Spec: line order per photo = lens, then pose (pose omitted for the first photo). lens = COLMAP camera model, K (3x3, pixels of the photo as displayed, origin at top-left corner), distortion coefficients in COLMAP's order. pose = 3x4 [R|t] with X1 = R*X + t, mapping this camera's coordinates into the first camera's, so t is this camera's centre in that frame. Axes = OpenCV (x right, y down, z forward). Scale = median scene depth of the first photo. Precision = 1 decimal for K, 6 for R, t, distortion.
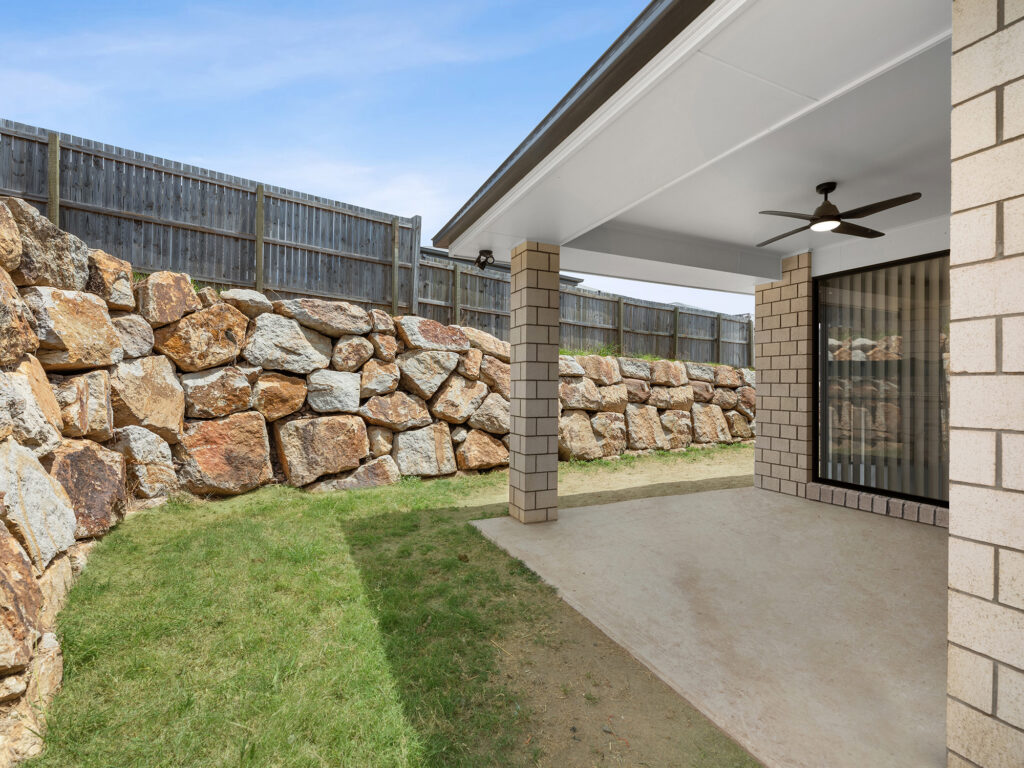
lens RADIAL K [[462.5, 0, 511.7], [0, 462.5, 385.1], [0, 0, 1]] dist [-0.000487, 0.000234]
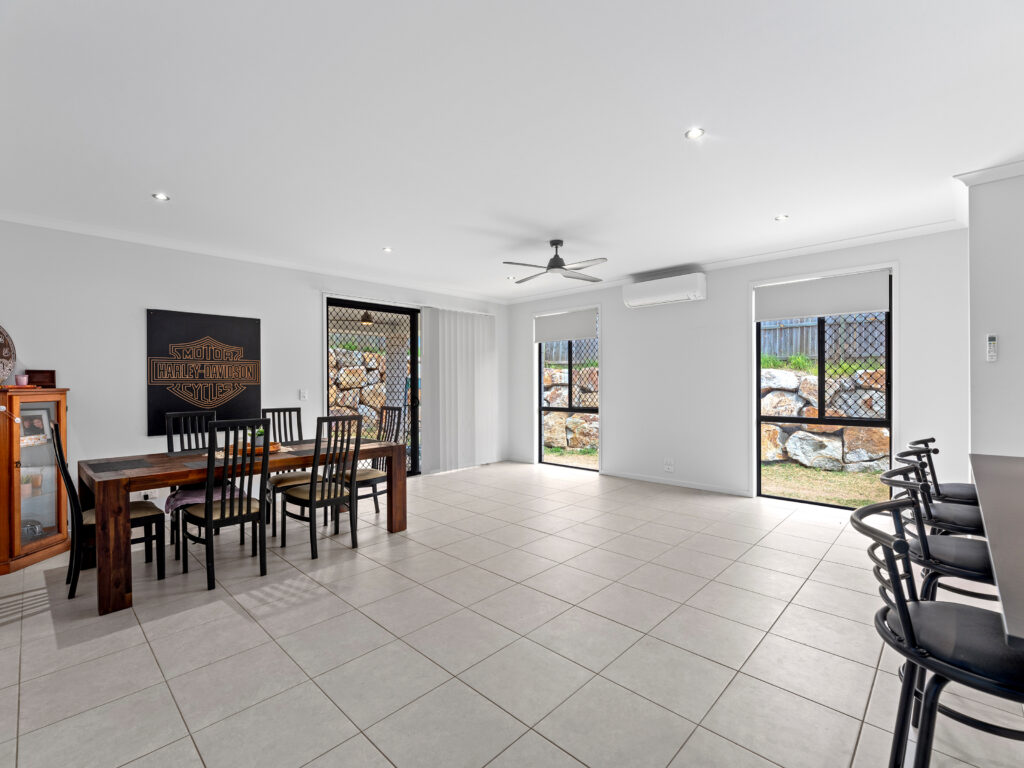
lens RADIAL K [[462.5, 0, 508.9], [0, 462.5, 384.5], [0, 0, 1]] dist [-0.000487, 0.000234]
pose [[0.362767, -0.008326, -0.931843, 2.467870], [0.011953, 0.999919, -0.004281, -0.030608], [0.931803, -0.009585, 0.362837, 0.705348]]
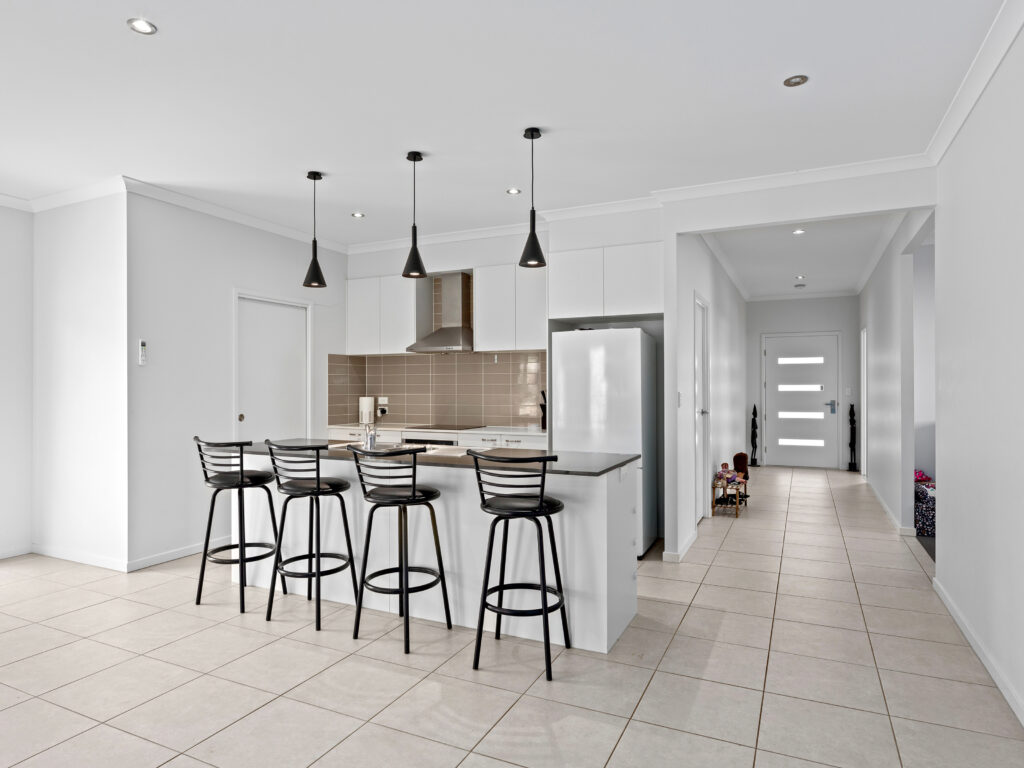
lens RADIAL K [[605.2, 0, 509.4], [0, 605.2, 386.1], [0, 0, 1]] dist [0.000707, -0.000078]
pose [[0.776856, -0.006042, 0.629650, 1.914947], [0.001416, 0.999968, 0.007848, -0.033228], [-0.629677, -0.005205, 0.776840, 0.512280]]
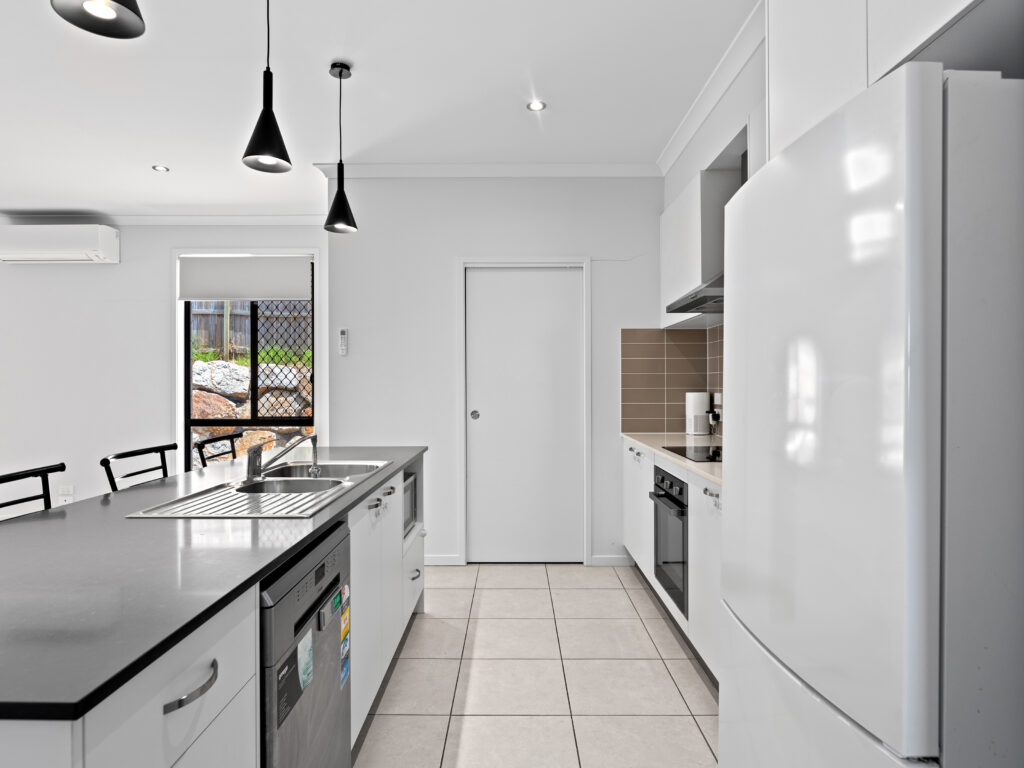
lens RADIAL K [[590.7, 0, 511.2], [0, 590.7, 383.8], [0, 0, 1]] dist [-0.001556, 0.000068]
pose [[0.904912, -0.010019, -0.425481, 2.706439], [0.011394, 0.999935, 0.000687, -0.012322], [0.425447, -0.005469, 0.904967, 0.933283]]
